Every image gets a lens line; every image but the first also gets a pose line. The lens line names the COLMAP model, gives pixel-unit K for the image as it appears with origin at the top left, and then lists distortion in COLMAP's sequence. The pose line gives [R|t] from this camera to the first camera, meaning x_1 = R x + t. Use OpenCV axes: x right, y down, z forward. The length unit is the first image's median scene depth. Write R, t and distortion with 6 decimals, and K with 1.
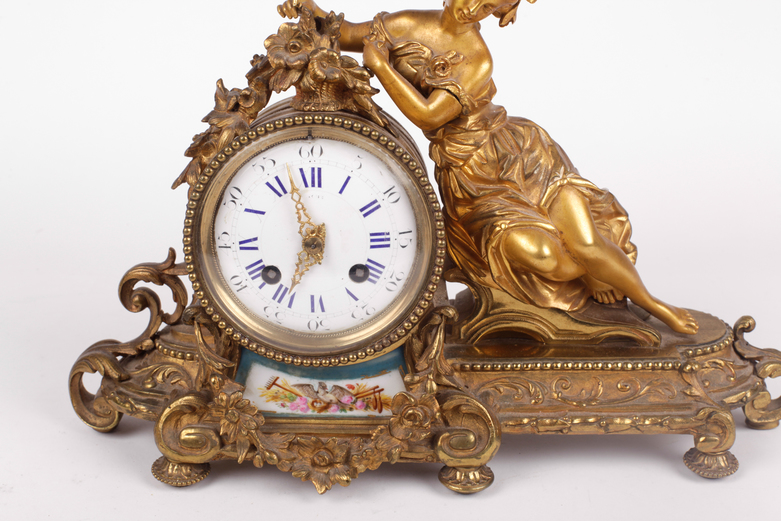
lens RADIAL K [[1240.4, 0, 394.3], [0, 1240.4, 264.1], [0, 0, 1]] dist [-0.191235, 0.000000]
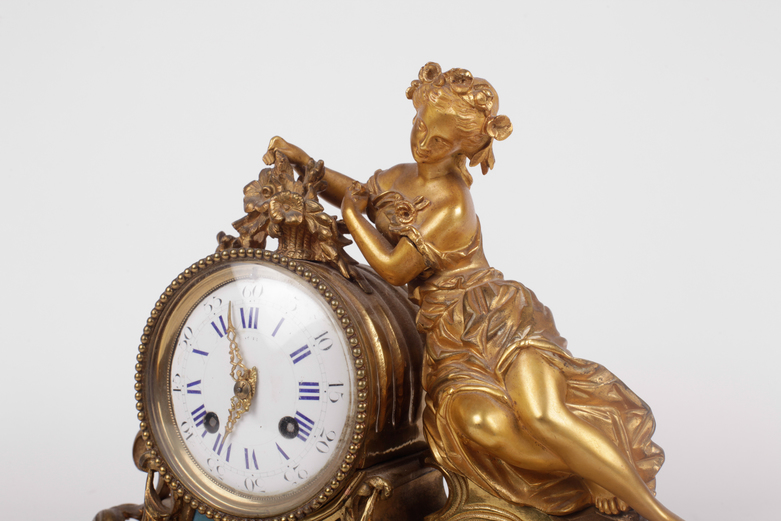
lens RADIAL K [[1240.4, 0, 384.4], [0, 1240.4, 255.8], [0, 0, 1]] dist [-0.191235, 0.000000]
pose [[0.879697, 0.006580, -0.475489, 0.454566], [-0.158614, 0.946703, -0.280348, 0.128629], [0.448302, 0.322041, 0.833855, 0.232862]]
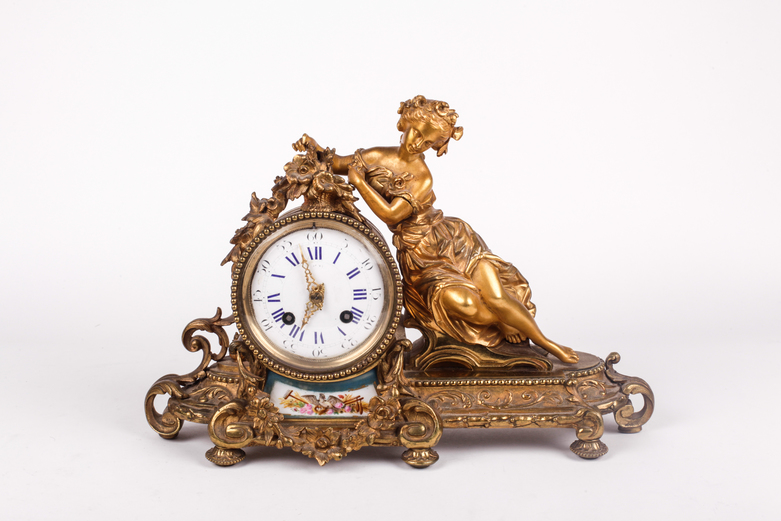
lens RADIAL K [[1240.4, 0, 391.6], [0, 1240.4, 256.8], [0, 0, 1]] dist [-0.191235, 0.000000]
pose [[0.999859, -0.009826, 0.013628, 0.006864], [0.011657, 0.989869, -0.141505, 0.147701], [-0.012100, 0.141644, 0.989844, -0.506593]]
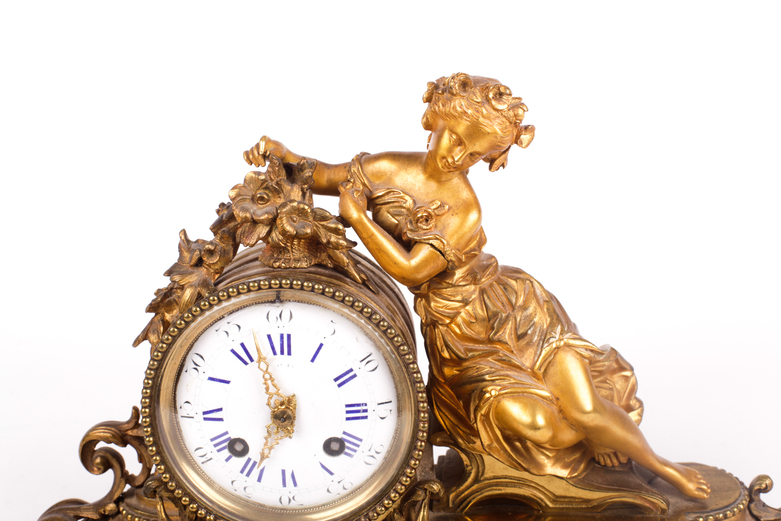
lens RADIAL K [[1240.4, 0, 386.6], [0, 1240.4, 266.1], [0, 0, 1]] dist [-0.191235, 0.000000]
pose [[0.999686, -0.002341, -0.024955, 0.032505], [0.001535, 0.999478, -0.032275, -0.094102], [0.025018, 0.032226, 0.999167, 0.089722]]
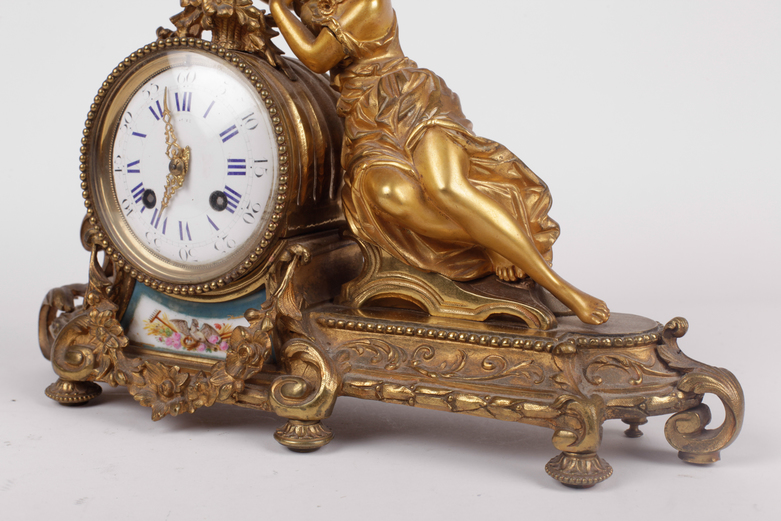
lens RADIAL K [[1240.4, 0, 387.8], [0, 1240.4, 253.2], [0, 0, 1]] dist [-0.191235, 0.000000]
pose [[0.891899, 0.071688, -0.446516, 0.530661], [-0.160990, 0.973006, -0.165355, 0.187526], [0.422609, 0.219364, 0.879364, 0.189793]]
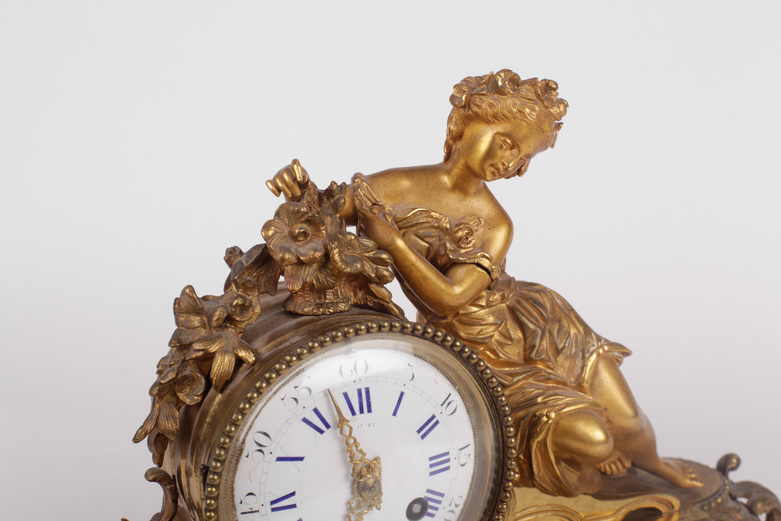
lens RADIAL K [[1240.4, 0, 367.8], [0, 1240.4, 246.8], [0, 0, 1]] dist [-0.191235, 0.000000]
pose [[0.903578, -0.125572, 0.409608, -0.348624], [0.160869, 0.985566, -0.052730, -0.118359], [-0.397075, 0.113539, 0.910736, 0.279429]]
